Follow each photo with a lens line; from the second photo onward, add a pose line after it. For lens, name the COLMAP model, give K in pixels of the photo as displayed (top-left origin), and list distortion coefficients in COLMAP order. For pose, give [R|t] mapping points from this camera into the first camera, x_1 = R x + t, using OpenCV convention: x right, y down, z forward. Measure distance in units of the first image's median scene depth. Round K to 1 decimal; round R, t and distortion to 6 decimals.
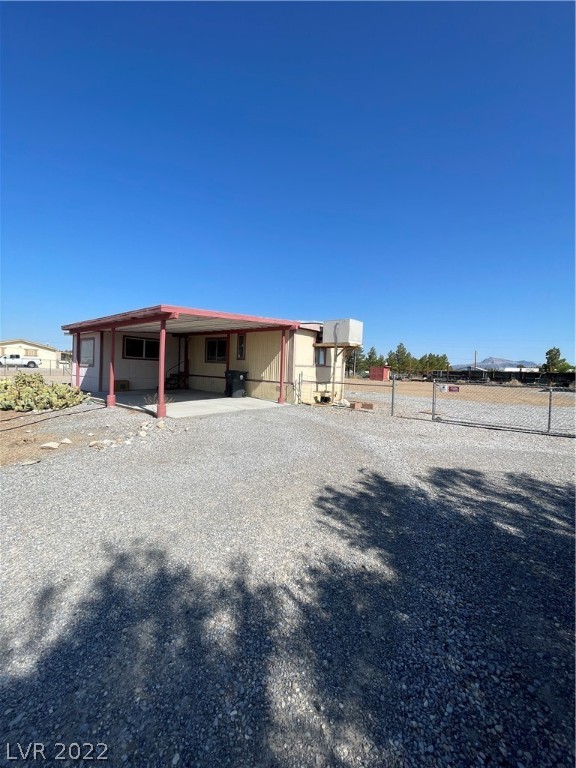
lens RADIAL K [[308.8, 0, 289.3], [0, 308.8, 381.9], [0, 0, 1]] dist [-0.005864, 0.000690]
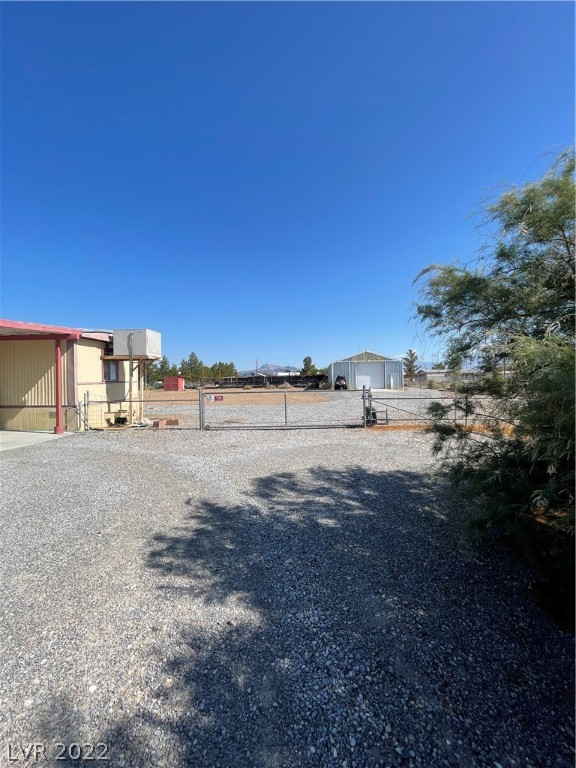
lens RADIAL K [[308.8, 0, 285.0], [0, 308.8, 384.5], [0, 0, 1]] dist [-0.005864, 0.000690]
pose [[0.800242, -0.056987, 0.596963, -0.074947], [0.066917, 0.997743, 0.005543, -0.052774], [-0.595931, 0.035511, 0.802250, 0.101092]]
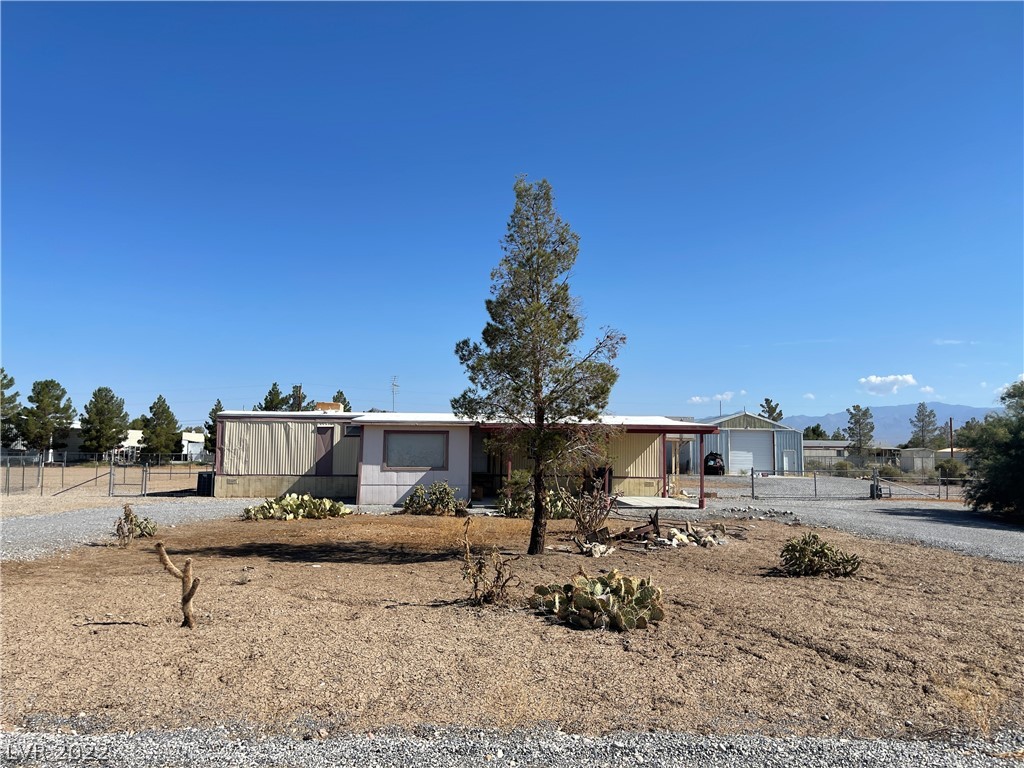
lens RADIAL K [[778.8, 0, 512.7], [0, 778.8, 383.0], [0, 0, 1]] dist [0.039231, 0.002388]
pose [[0.721388, 0.031448, 0.691817, -6.033493], [0.042428, 0.995085, -0.089475, -0.276656], [-0.691230, 0.093898, 0.716508, -1.551423]]
